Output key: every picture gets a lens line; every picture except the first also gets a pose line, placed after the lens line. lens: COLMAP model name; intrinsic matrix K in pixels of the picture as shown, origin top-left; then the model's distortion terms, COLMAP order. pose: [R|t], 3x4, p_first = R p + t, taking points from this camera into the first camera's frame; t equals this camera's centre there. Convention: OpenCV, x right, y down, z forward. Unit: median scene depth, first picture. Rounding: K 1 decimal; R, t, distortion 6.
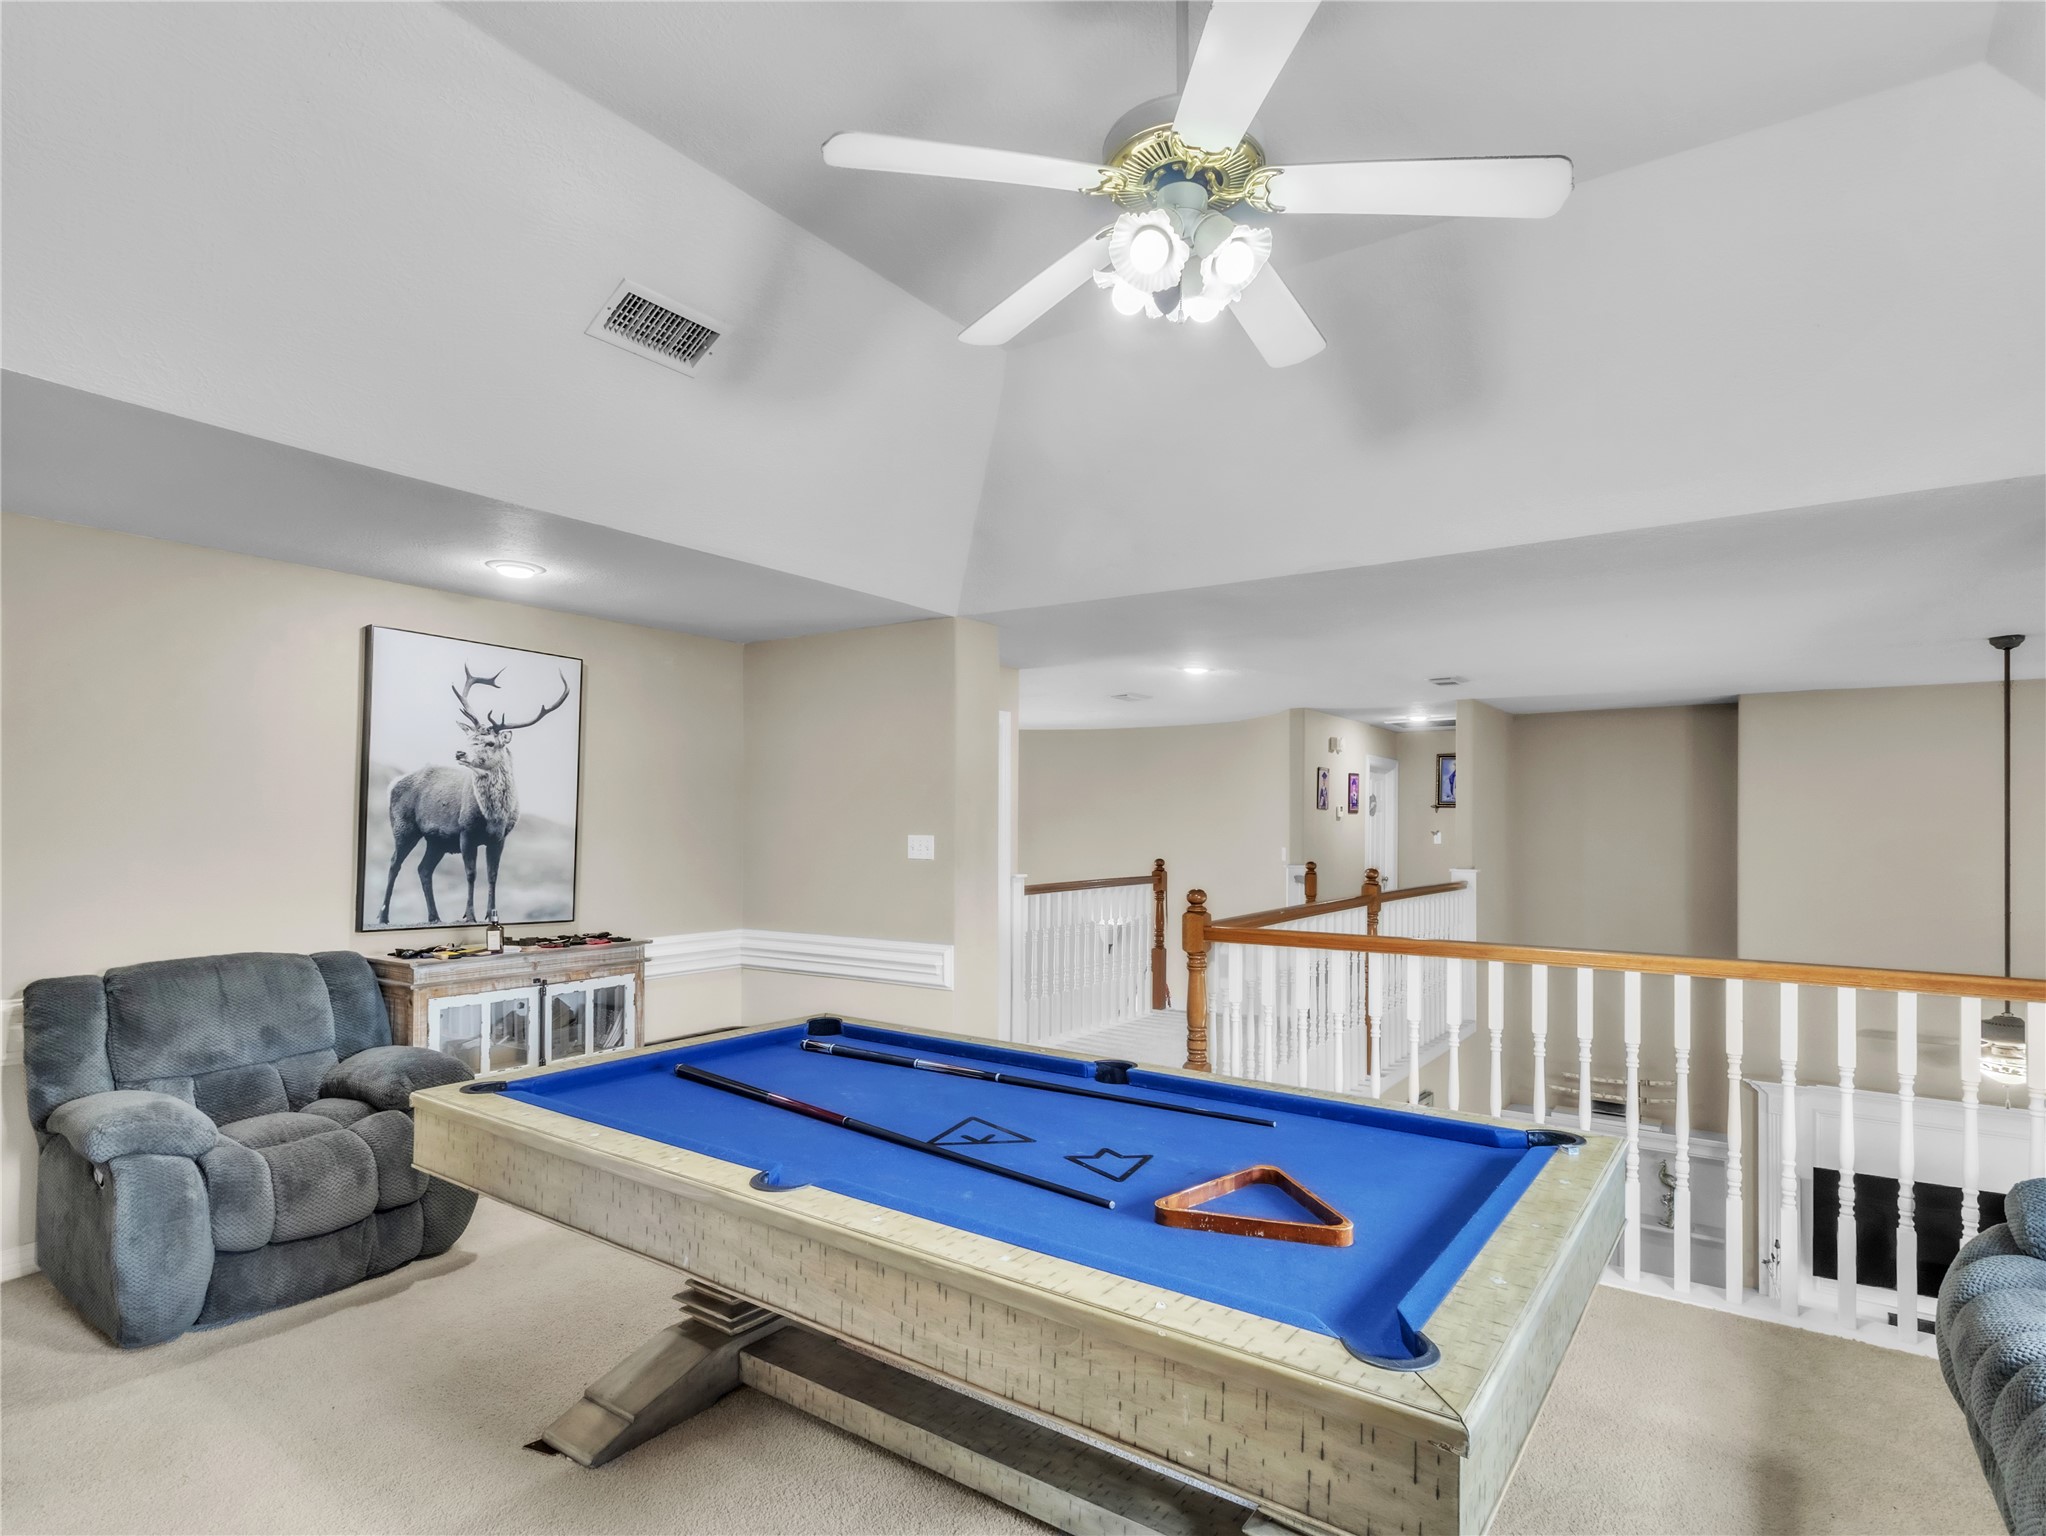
lens RADIAL K [[1073.7, 0, 1037.1], [0, 1073.7, 816.8], [0, 0, 1]] dist [0.005332, 0.000792]
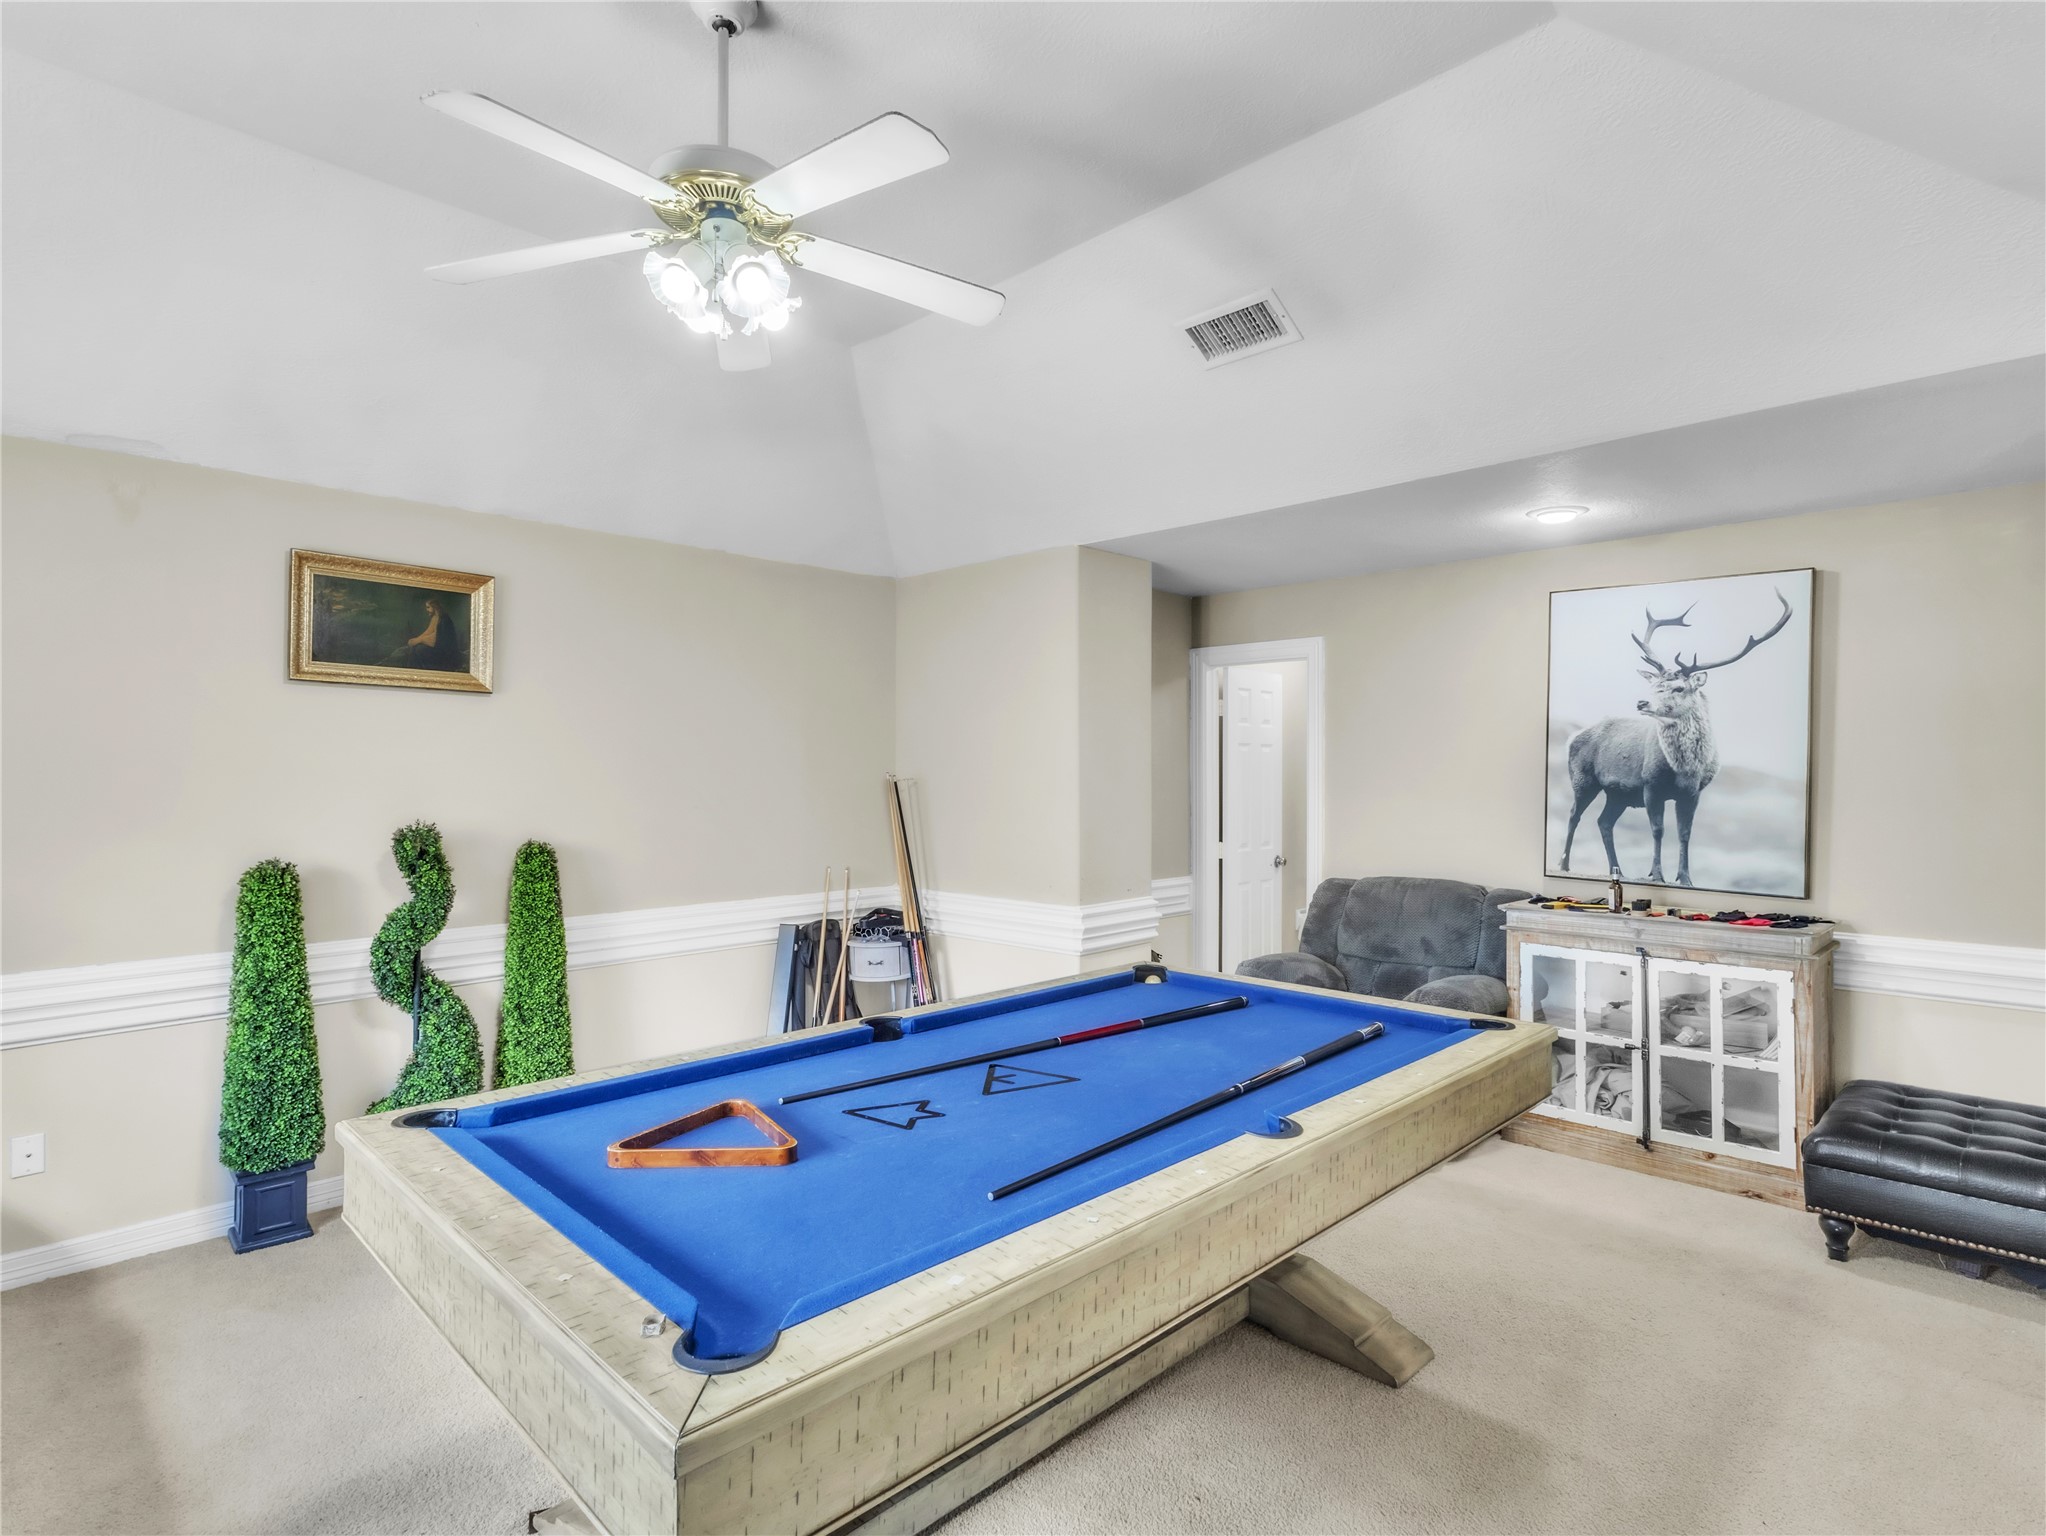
lens RADIAL K [[1073.7, 0, 1024.2], [0, 1073.7, 769.5], [0, 0, 1]] dist [0.005332, 0.000792]
pose [[-0.180202, -0.010119, -0.983578, 0.500295], [0.004984, 0.999925, -0.011200, 0.008017], [0.983617, -0.006920, -0.180138, 0.630658]]
